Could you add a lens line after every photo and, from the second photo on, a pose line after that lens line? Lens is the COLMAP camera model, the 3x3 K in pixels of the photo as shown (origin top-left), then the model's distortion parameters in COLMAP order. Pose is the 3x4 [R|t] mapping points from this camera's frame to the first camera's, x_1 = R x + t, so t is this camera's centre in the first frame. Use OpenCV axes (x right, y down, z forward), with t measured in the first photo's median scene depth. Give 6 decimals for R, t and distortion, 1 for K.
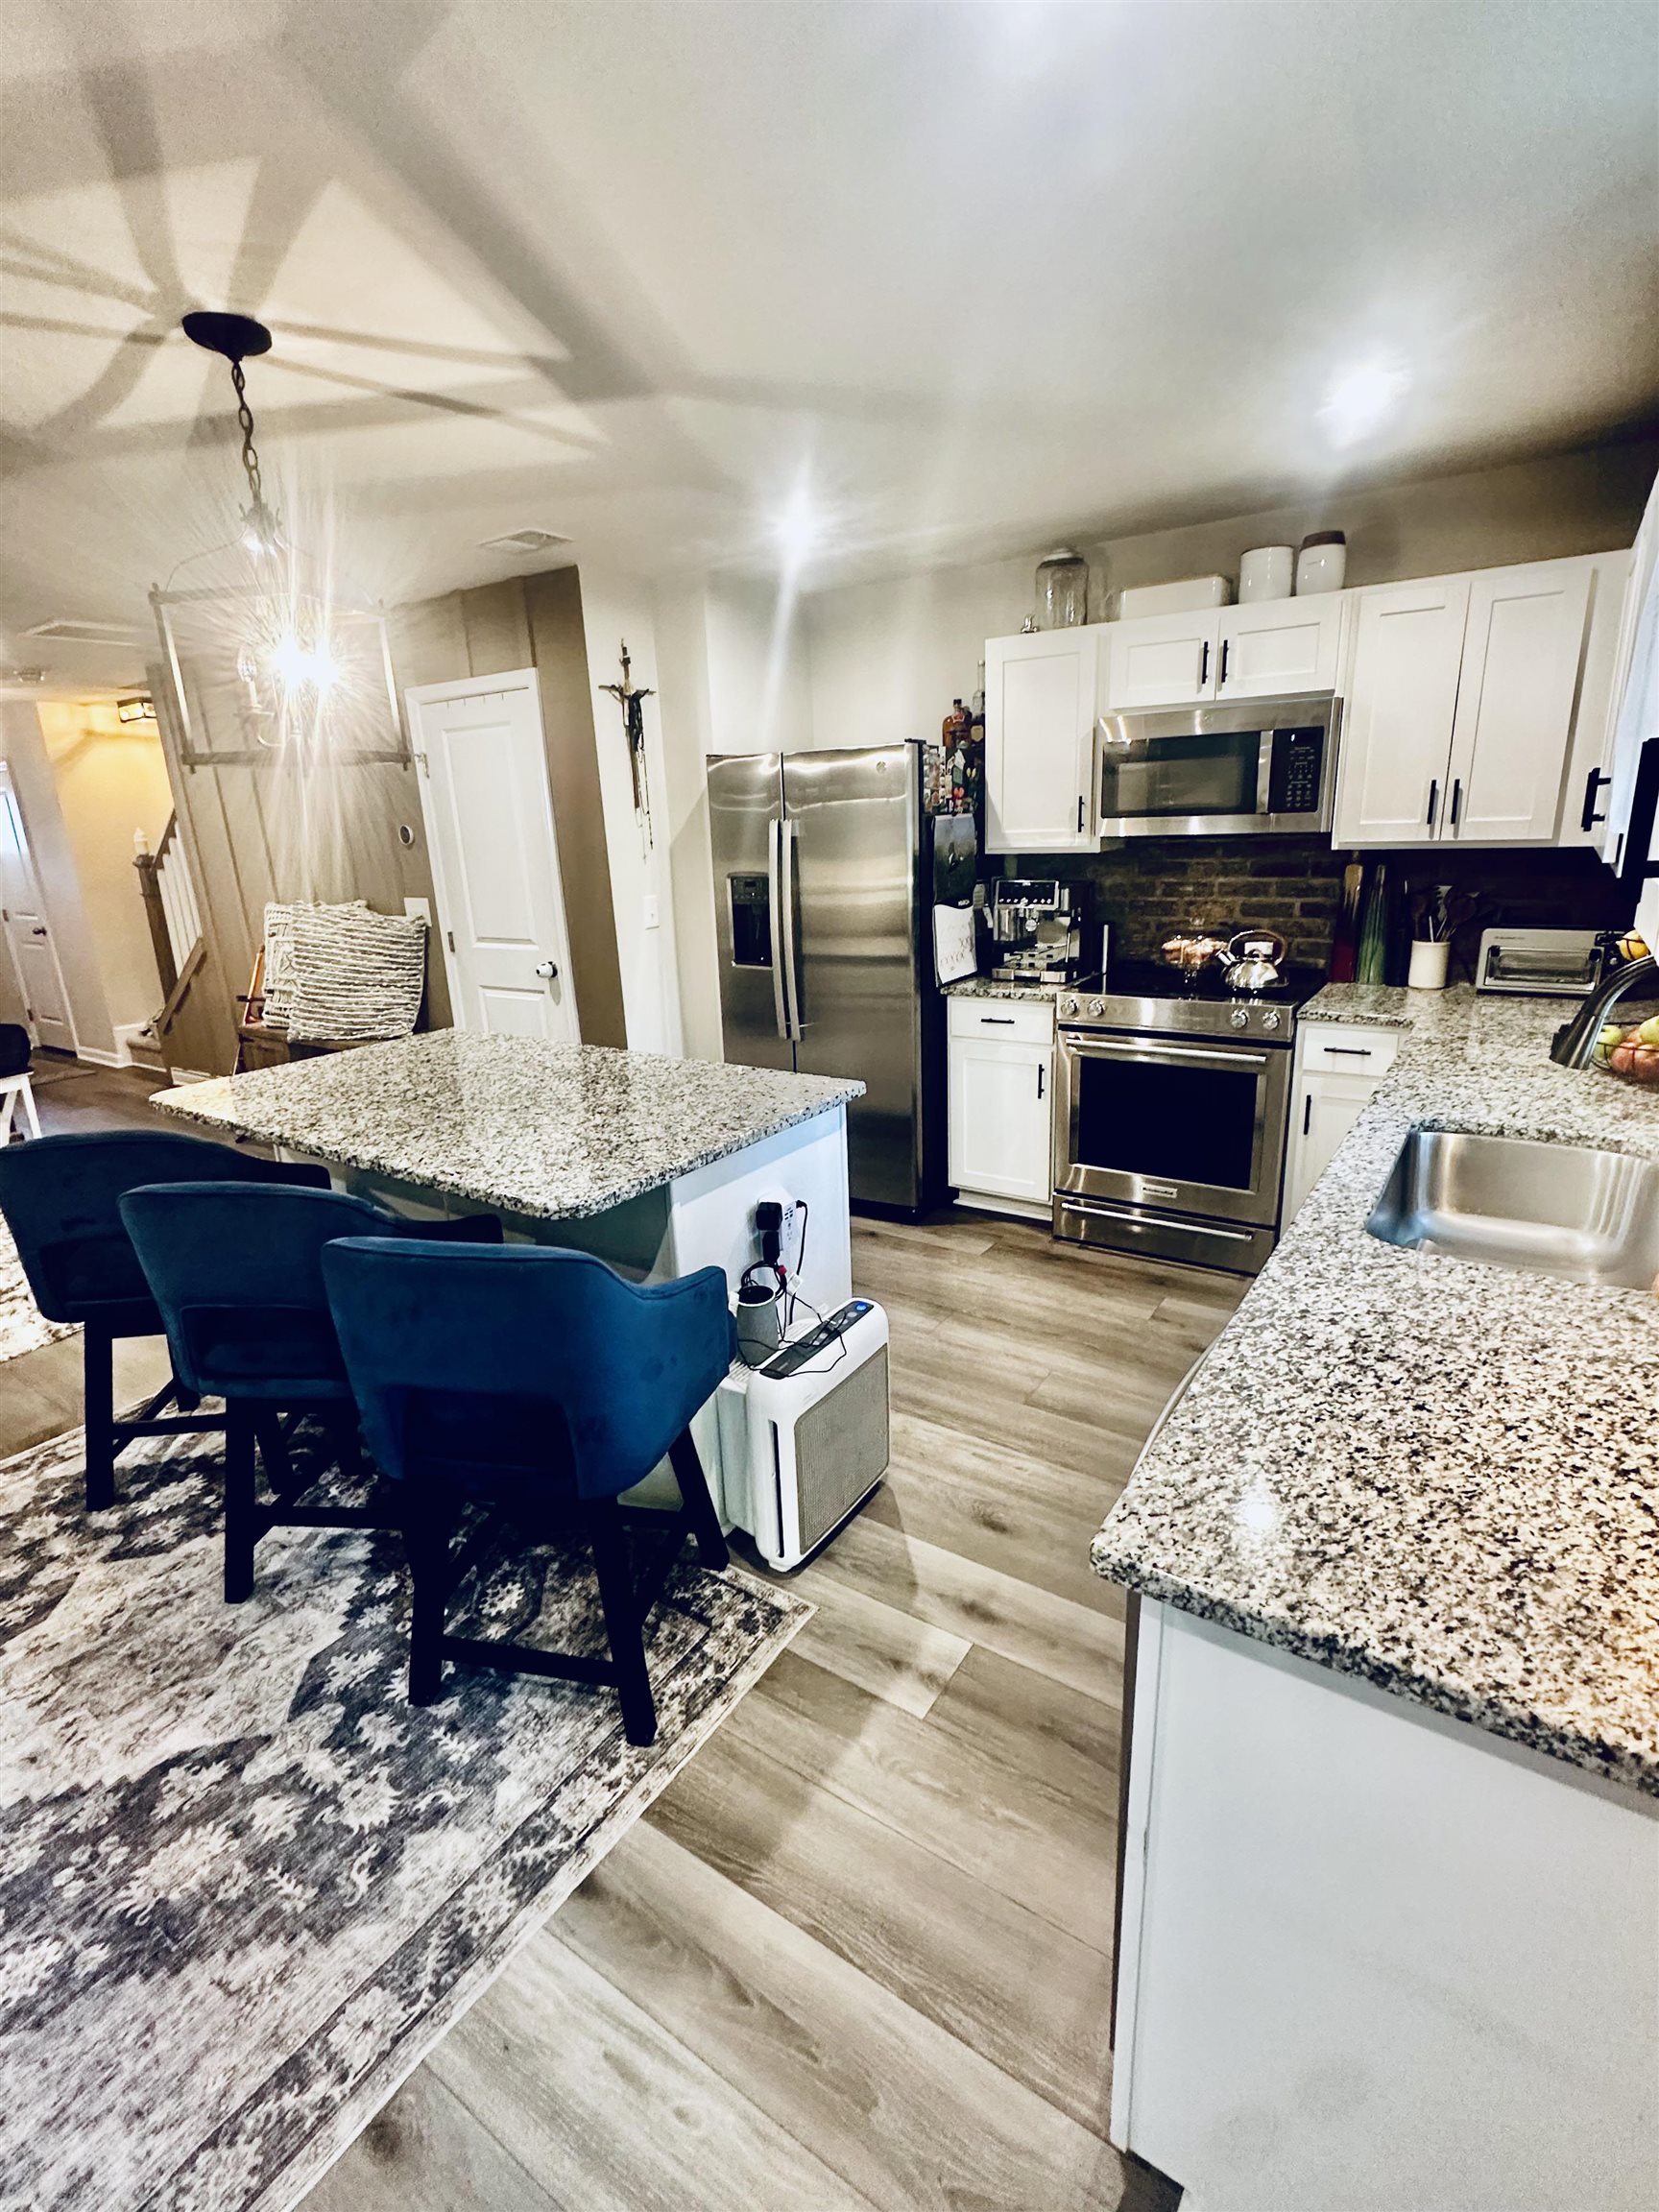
lens RADIAL K [[1023.0, 0, 826.8], [0, 1023.0, 1102.6], [0, 0, 1]] dist [-0.001784, 0.000069]
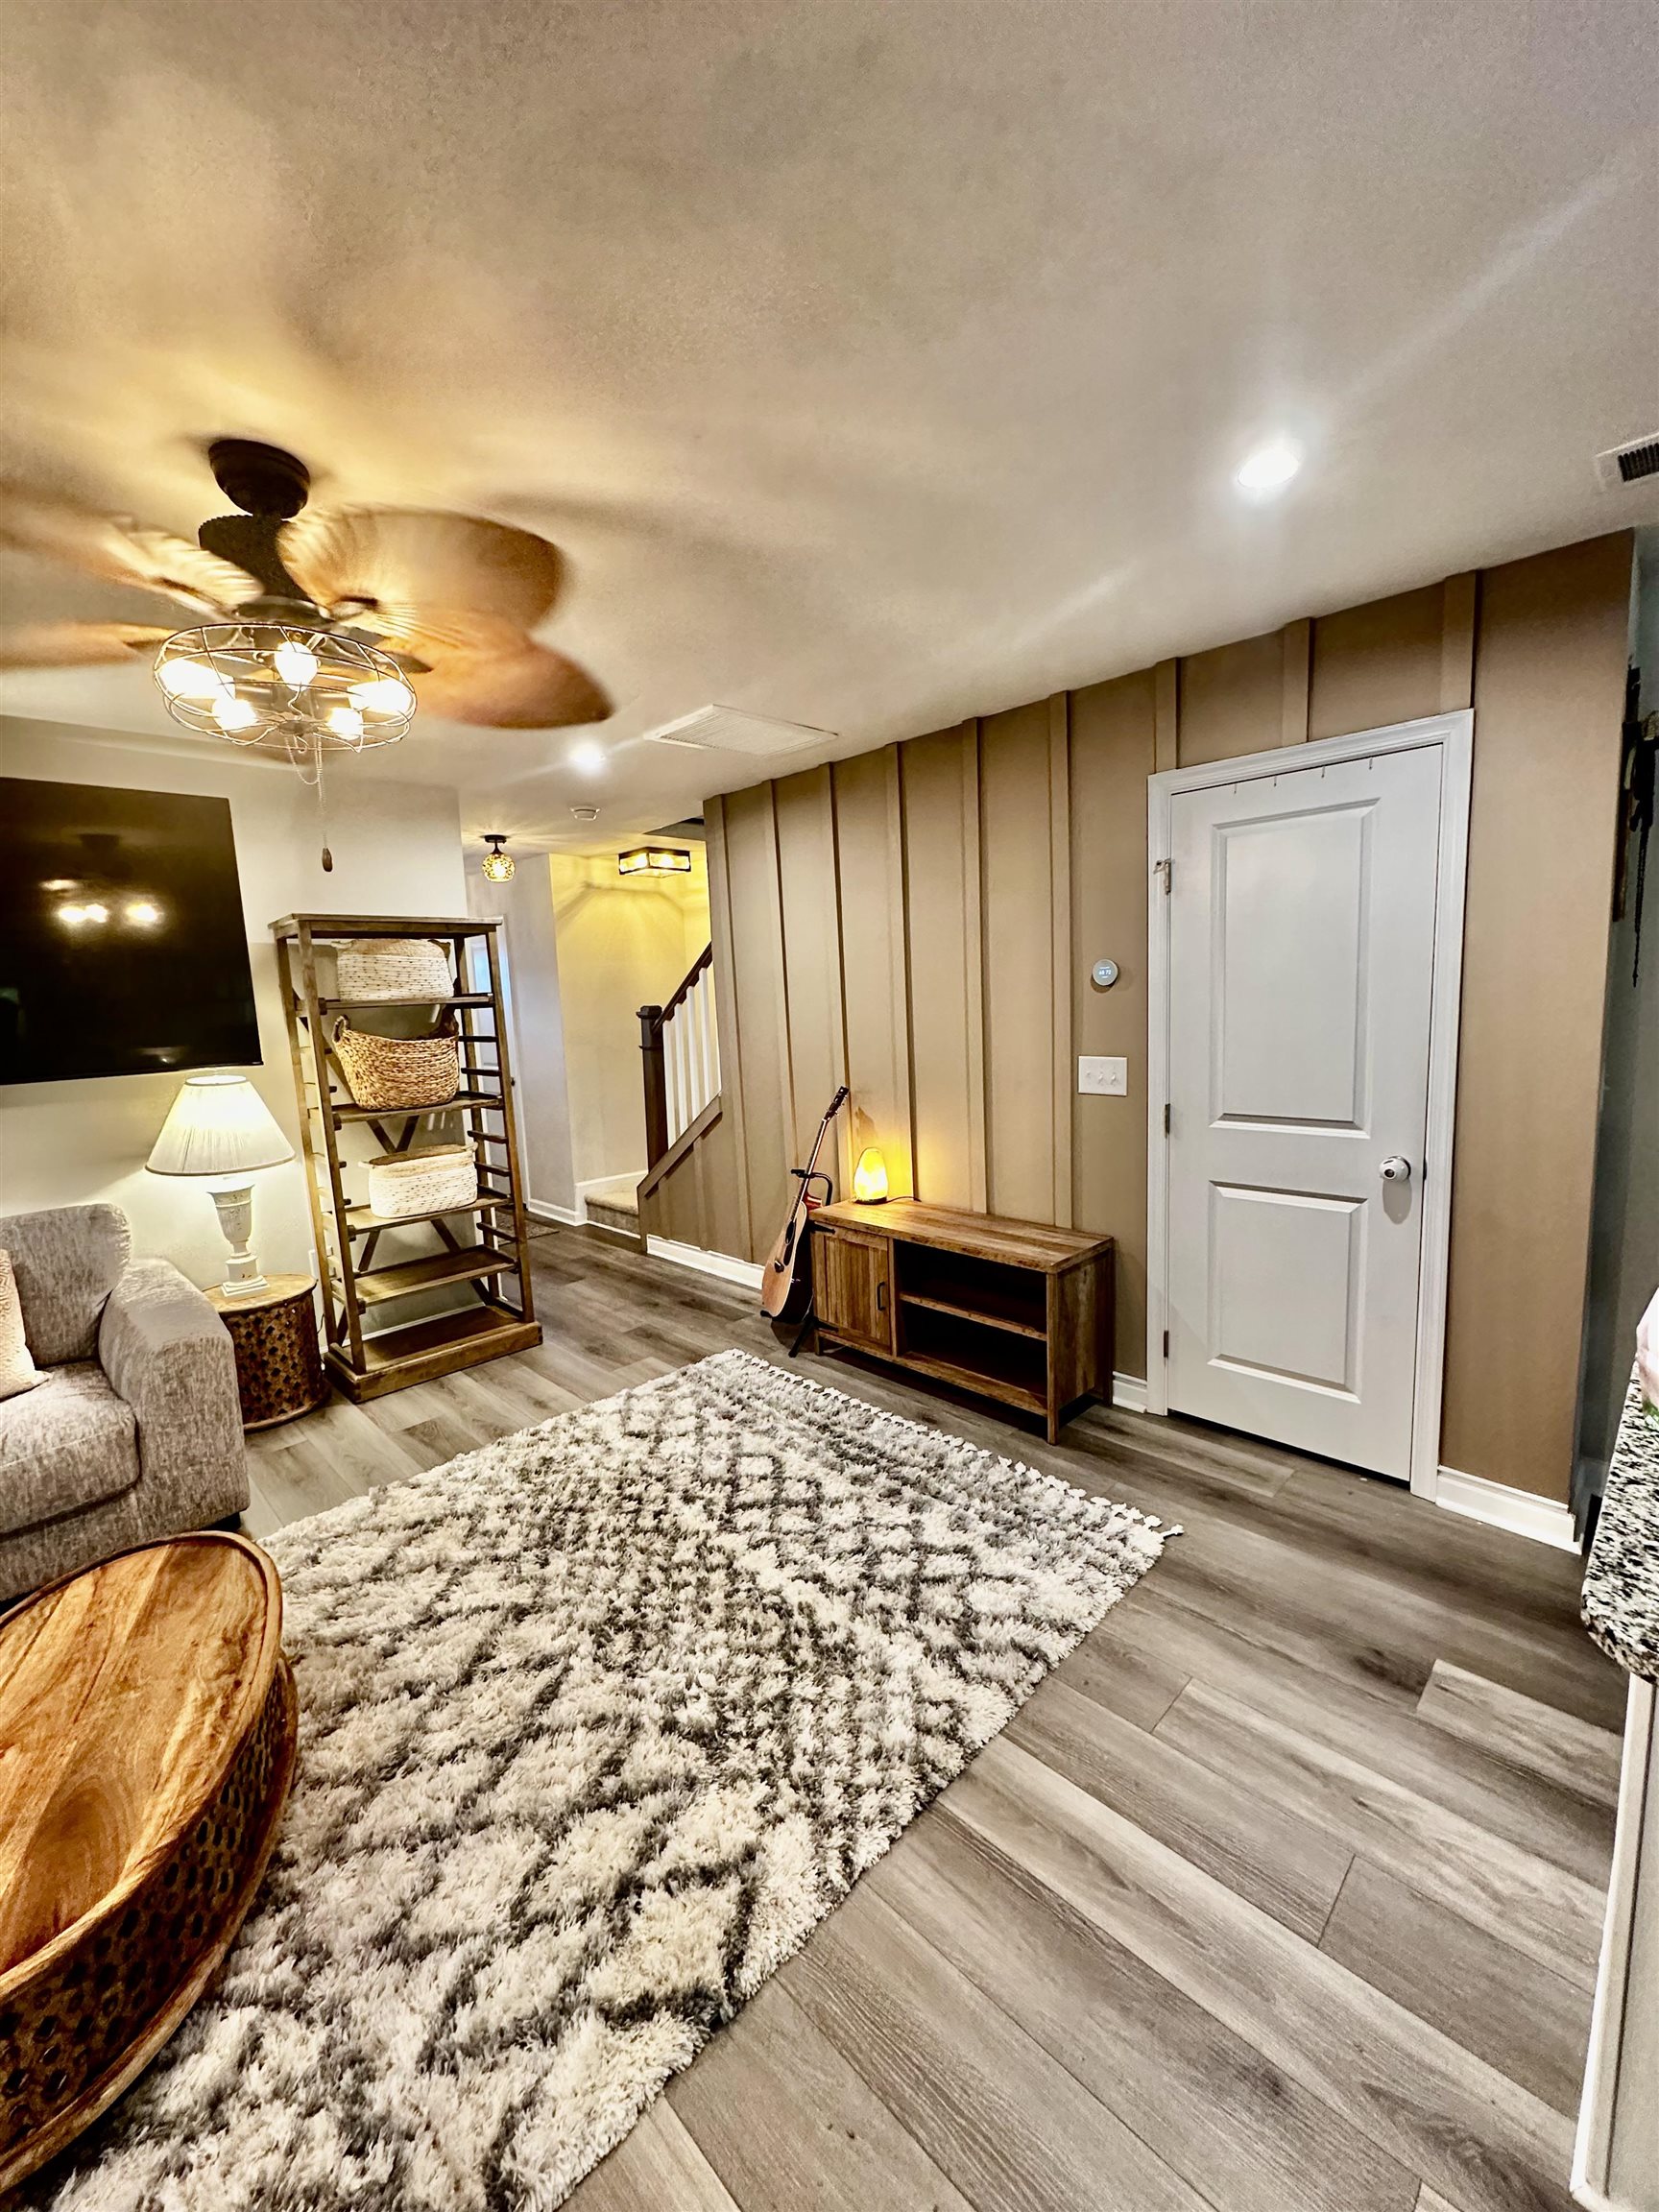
lens RADIAL K [[881.4, 0, 826.2], [0, 881.4, 1109.1], [0, 0, 1]] dist [-0.004399, 0.001274]
pose [[0.981832, 0.026336, -0.187915, -0.705888], [-0.051818, 0.989893, -0.132011, -0.102280], [0.182540, 0.139350, 0.973273, 0.521546]]
